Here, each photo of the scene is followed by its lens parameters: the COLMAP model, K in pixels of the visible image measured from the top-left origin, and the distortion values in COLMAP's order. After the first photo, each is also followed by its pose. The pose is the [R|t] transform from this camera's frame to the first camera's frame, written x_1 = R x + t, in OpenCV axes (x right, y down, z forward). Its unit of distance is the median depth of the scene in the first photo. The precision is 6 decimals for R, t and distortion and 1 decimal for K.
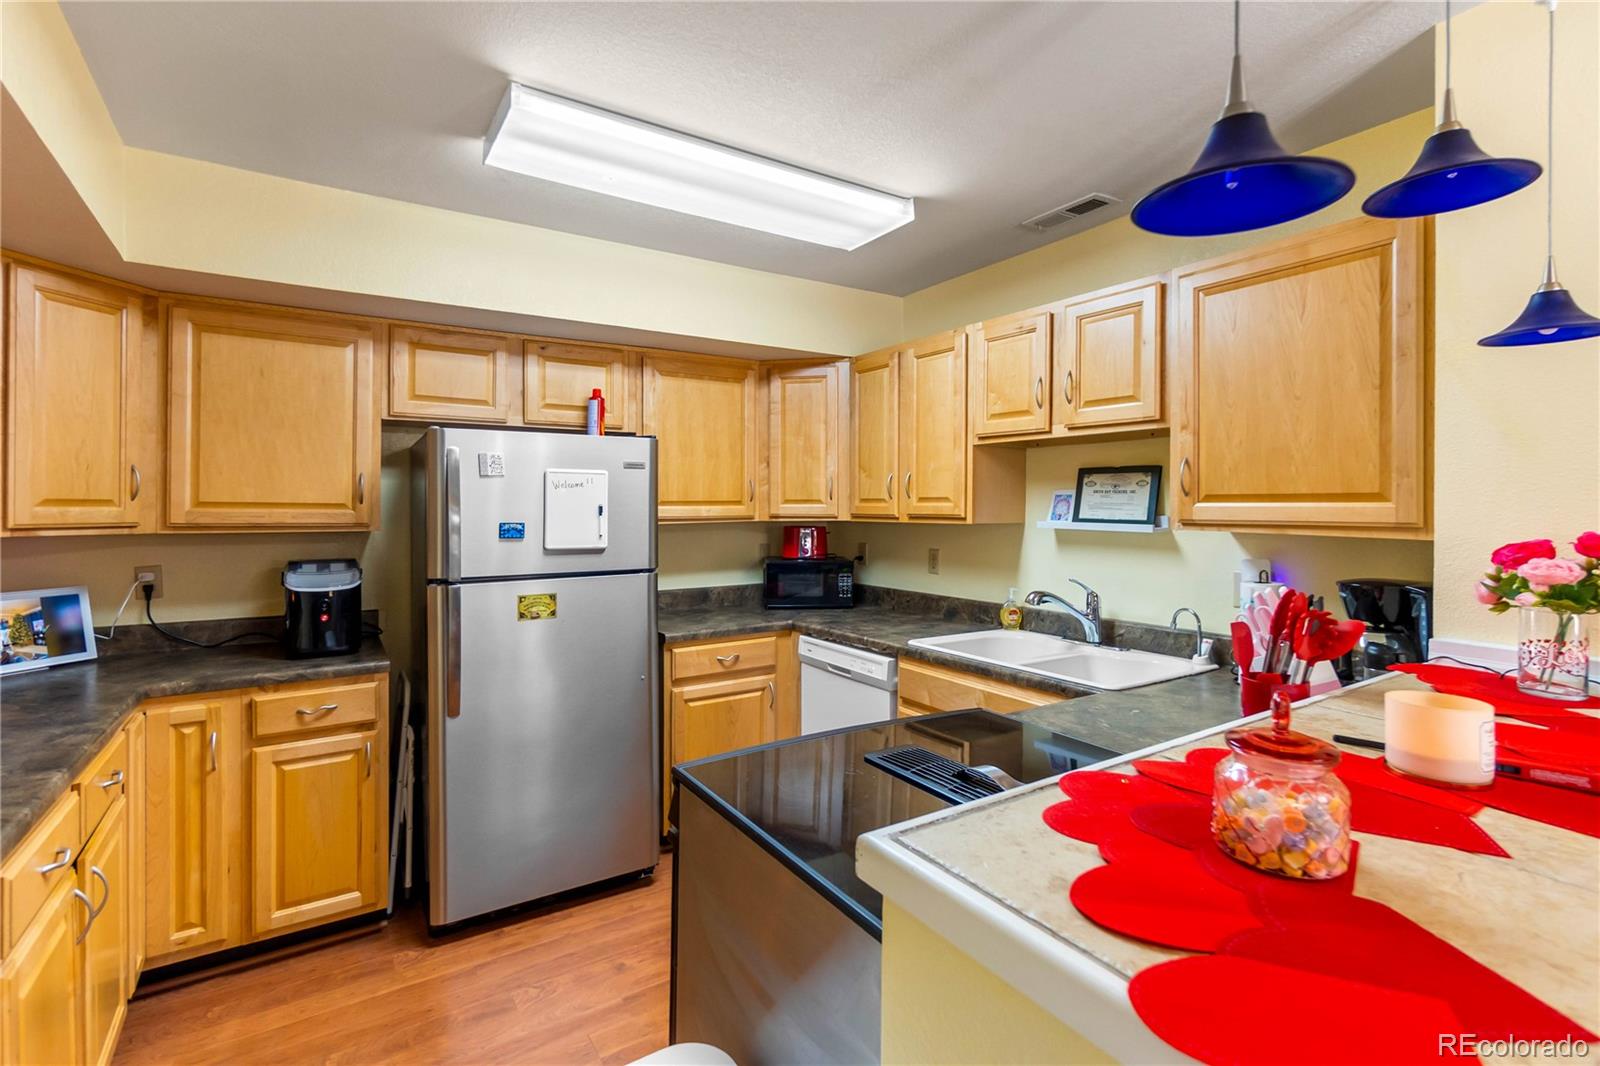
lens RADIAL K [[725.4, 0, 795.3], [0, 725.4, 507.0], [0, 0, 1]] dist [0.001274, -0.000276]
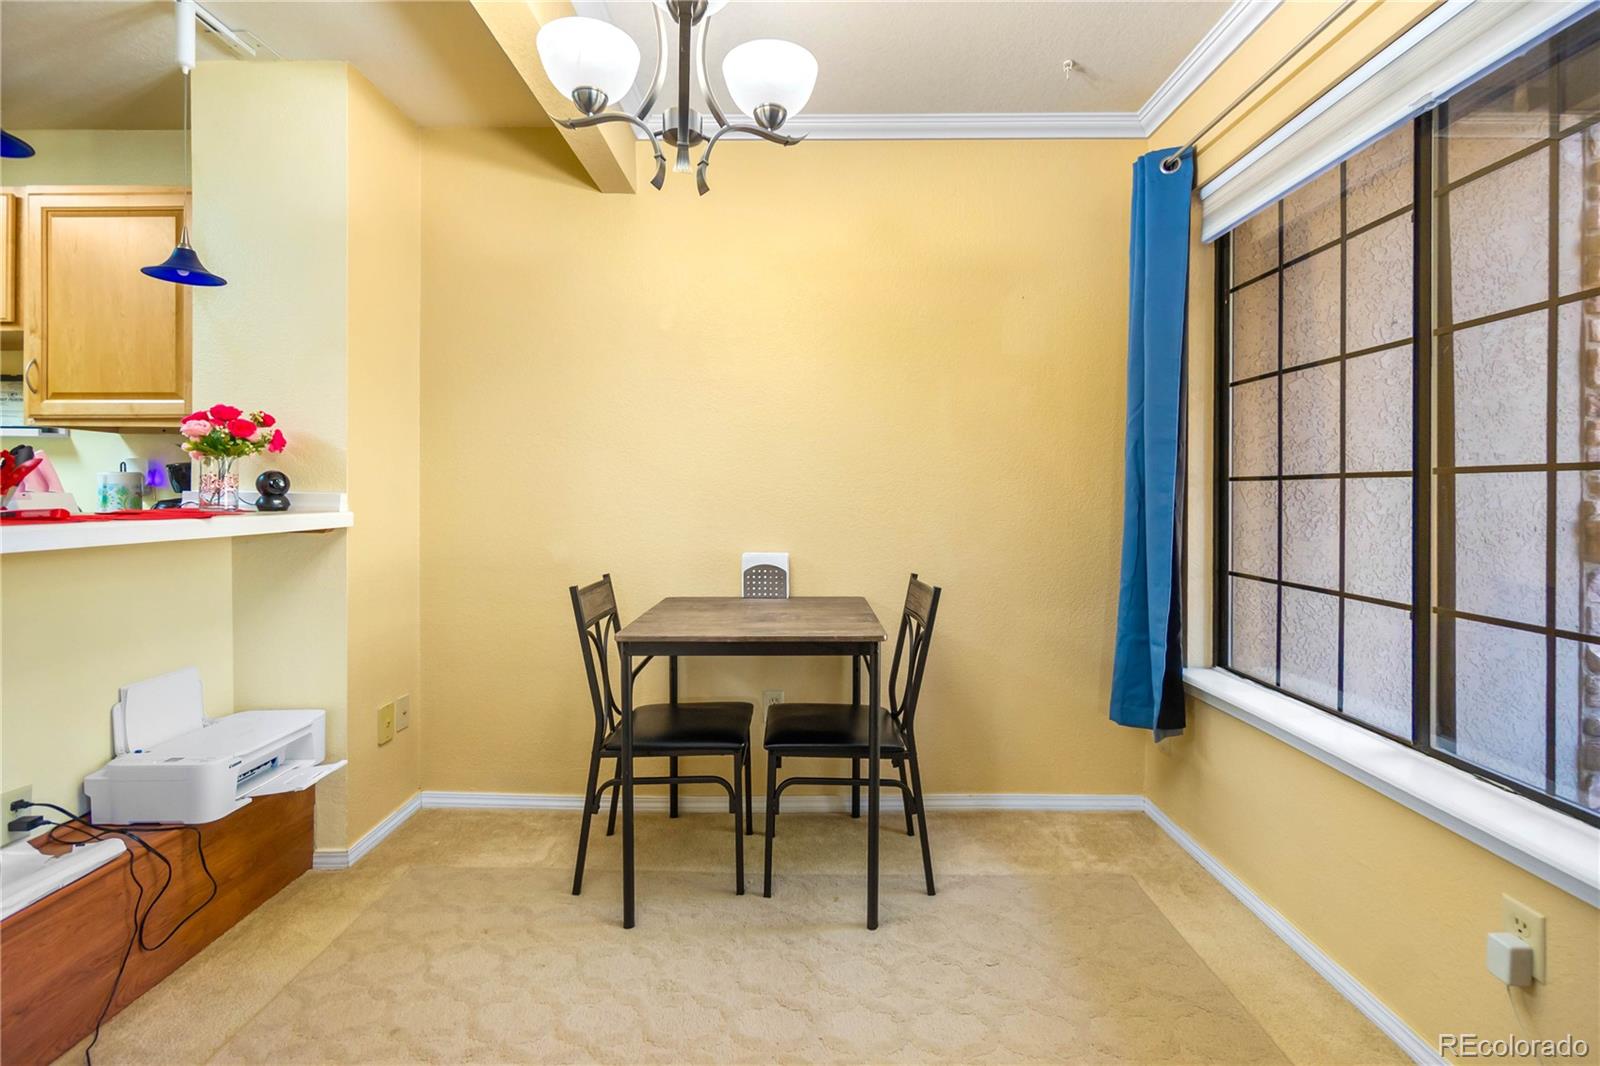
lens RADIAL K [[704.8, 0, 795.1], [0, 704.8, 497.0], [0, 0, 1]] dist [-0.003502, 0.000008]
pose [[0.556985, 0.000553, 0.830523, 0.224895], [-0.000299, 1.000000, -0.000465, 0.109272], [-0.830523, 0.000011, 0.556985, -0.428510]]
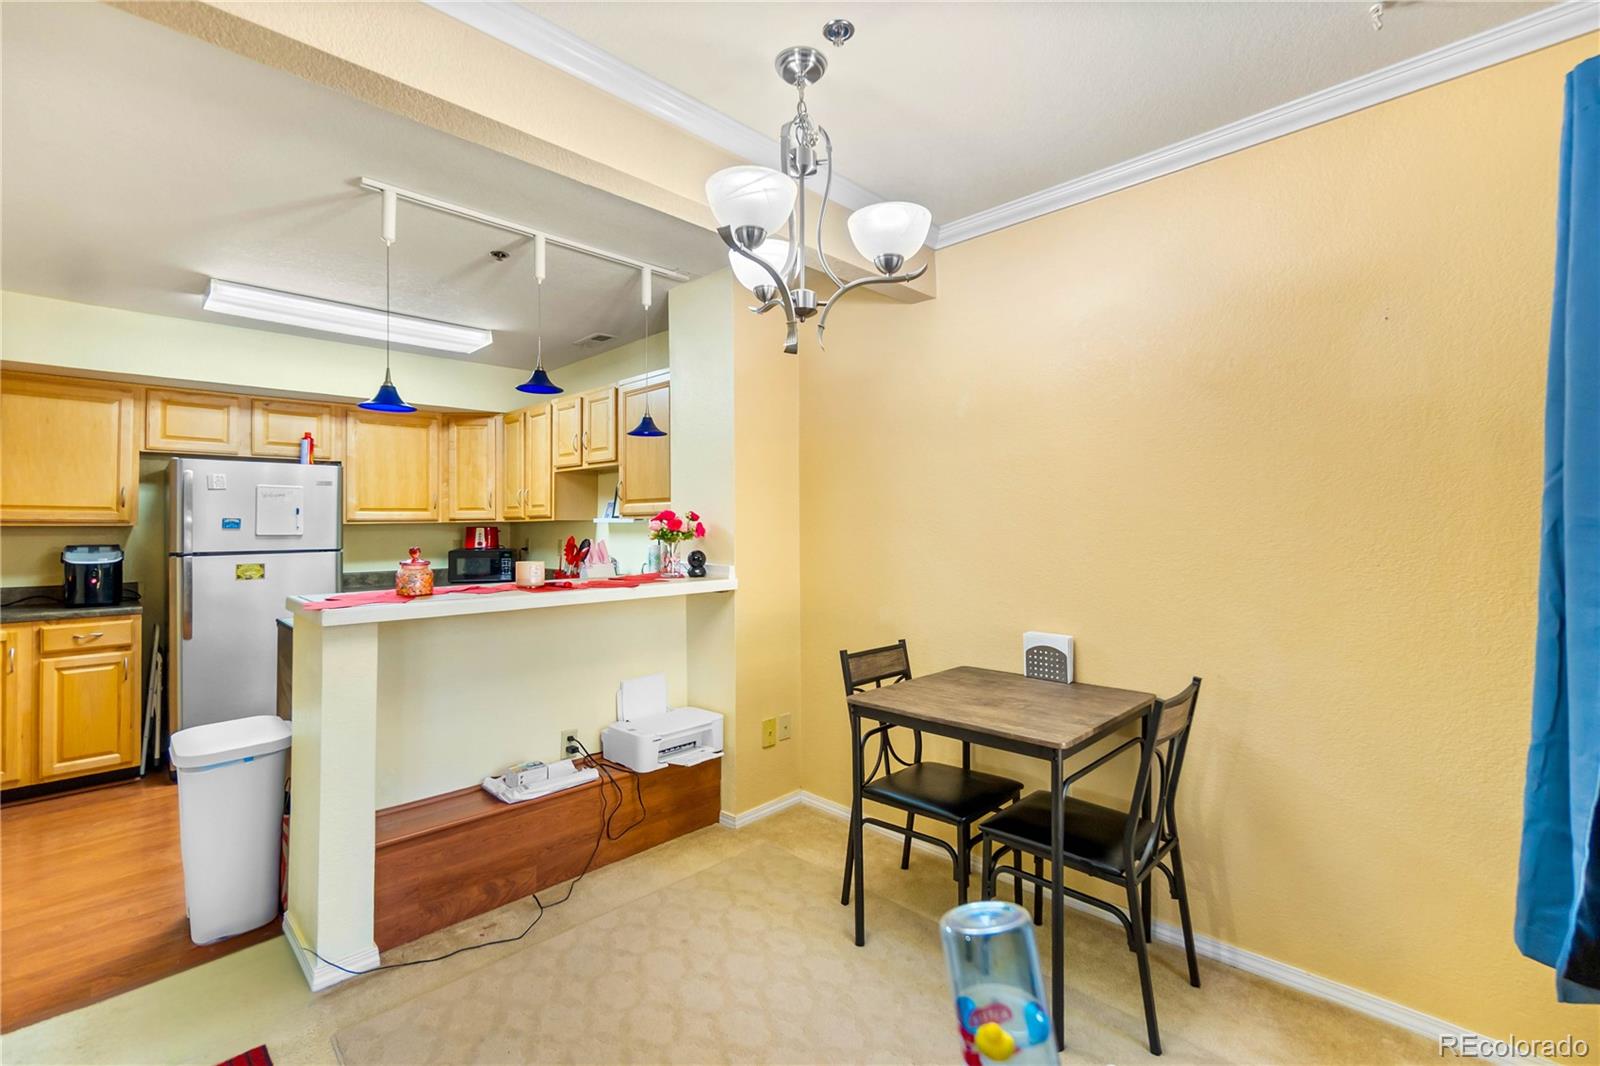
lens RADIAL K [[704.2, 0, 793.8], [0, 704.2, 518.0], [0, 0, 1]] dist [-0.008013, 0.000114]
pose [[0.978783, -0.003130, 0.204877, 0.457934], [0.006444, 0.999859, -0.015513, 0.047695], [-0.204799, 0.016504, 0.978665, -0.690956]]
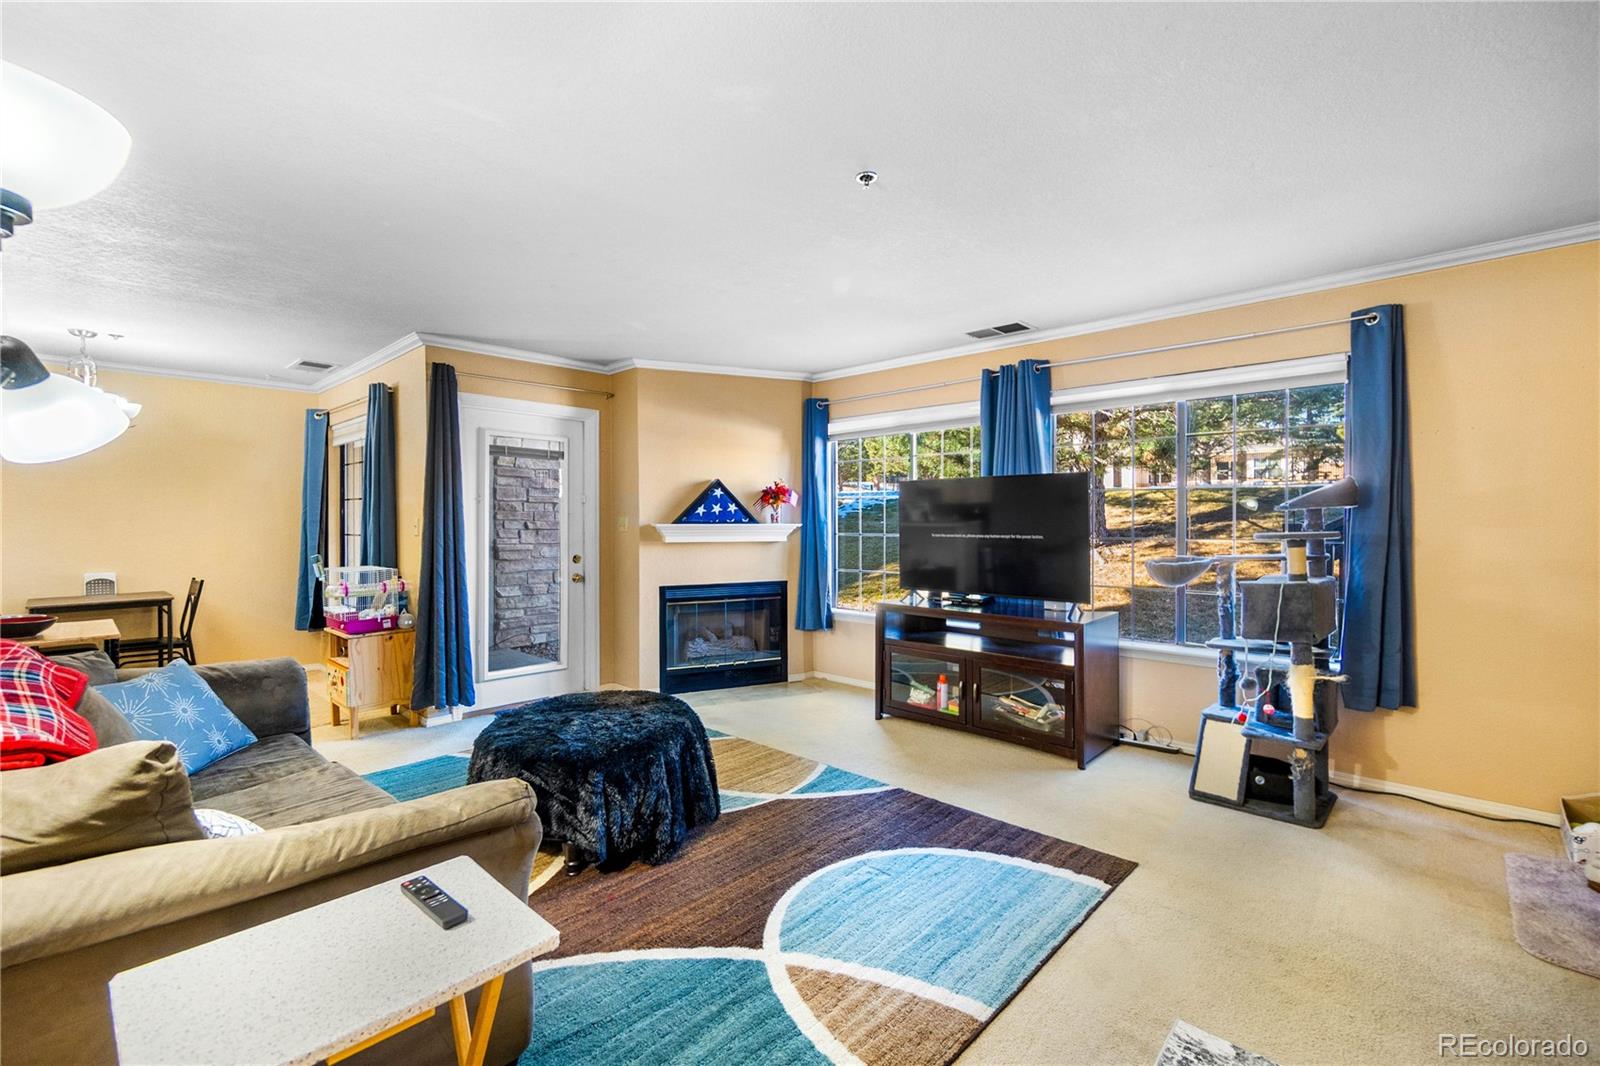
lens RADIAL K [[704.2, 0, 793.8], [0, 704.2, 518.0], [0, 0, 1]] dist [-0.008013, 0.000114]
pose [[-0.235723, 0.004723, 0.971809, -1.238763], [-0.000142, 0.999988, -0.004895, 0.045967], [-0.971820, -0.001292, -0.235719, -1.217650]]
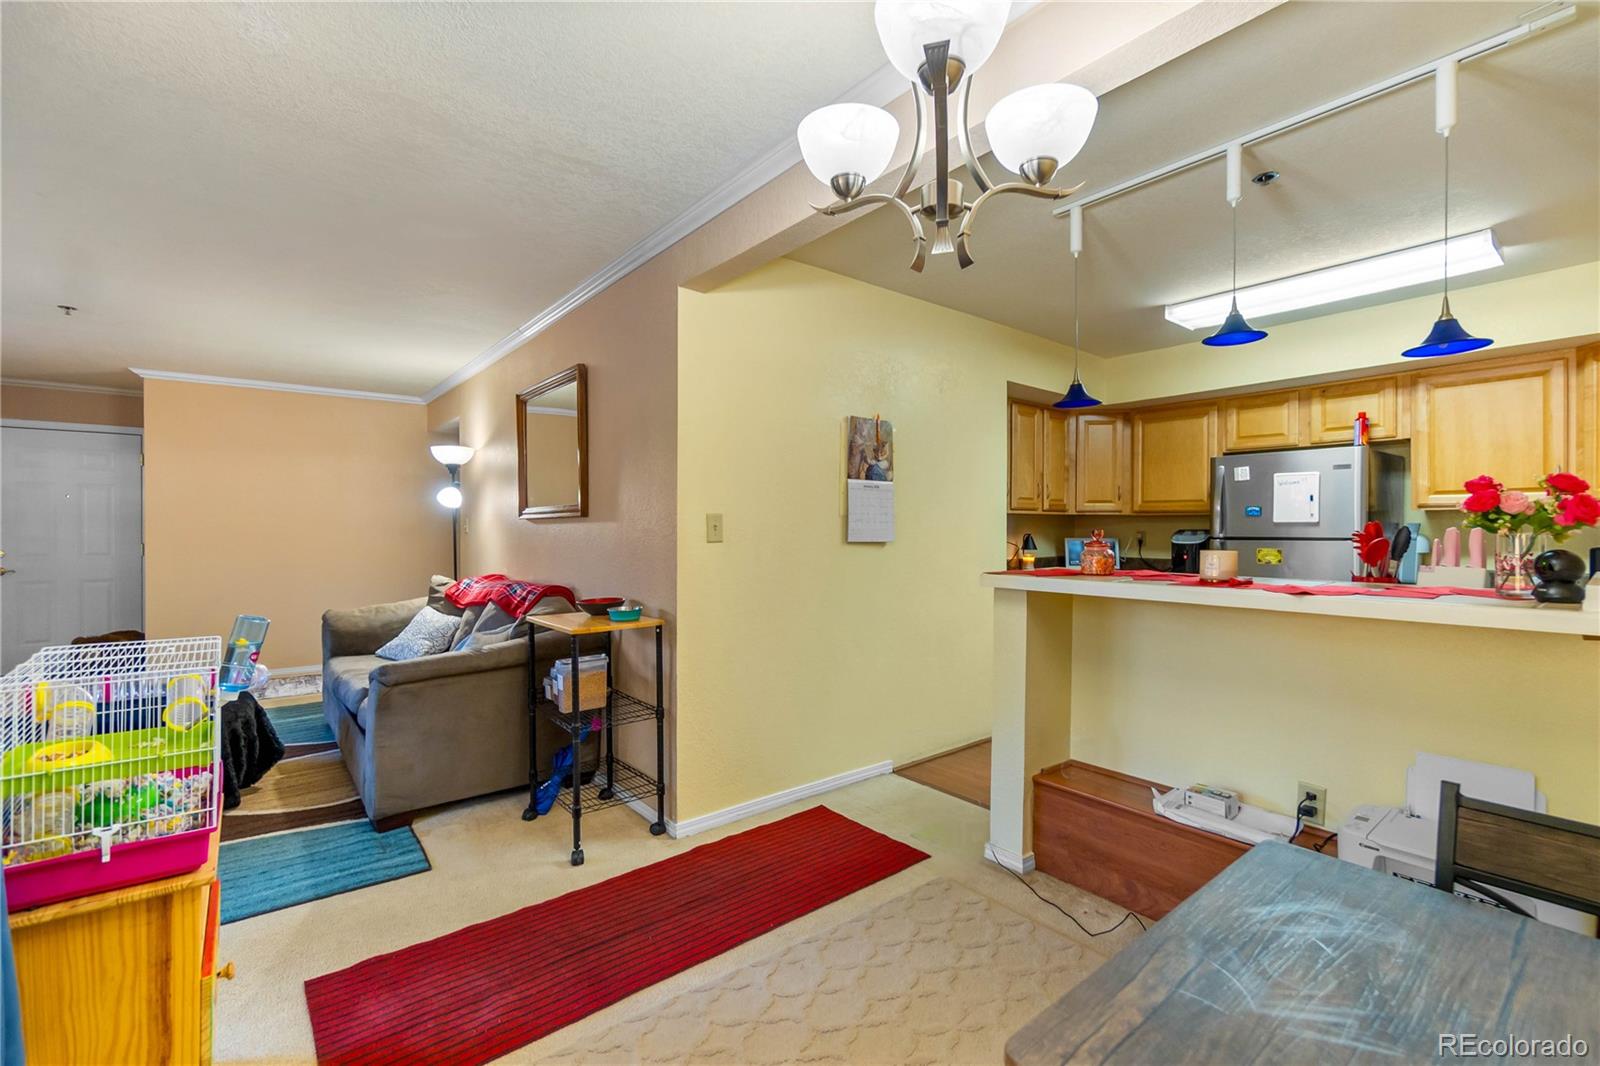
lens RADIAL K [[691.0, 0, 796.2], [0, 691.0, 522.3], [0, 0, 1]] dist [0.001710, 0.000002]
pose [[0.099103, -0.003118, -0.995072, 1.044070], [-0.001339, 0.999994, -0.003267, 0.060357], [0.995076, 0.001656, 0.099098, -0.234524]]
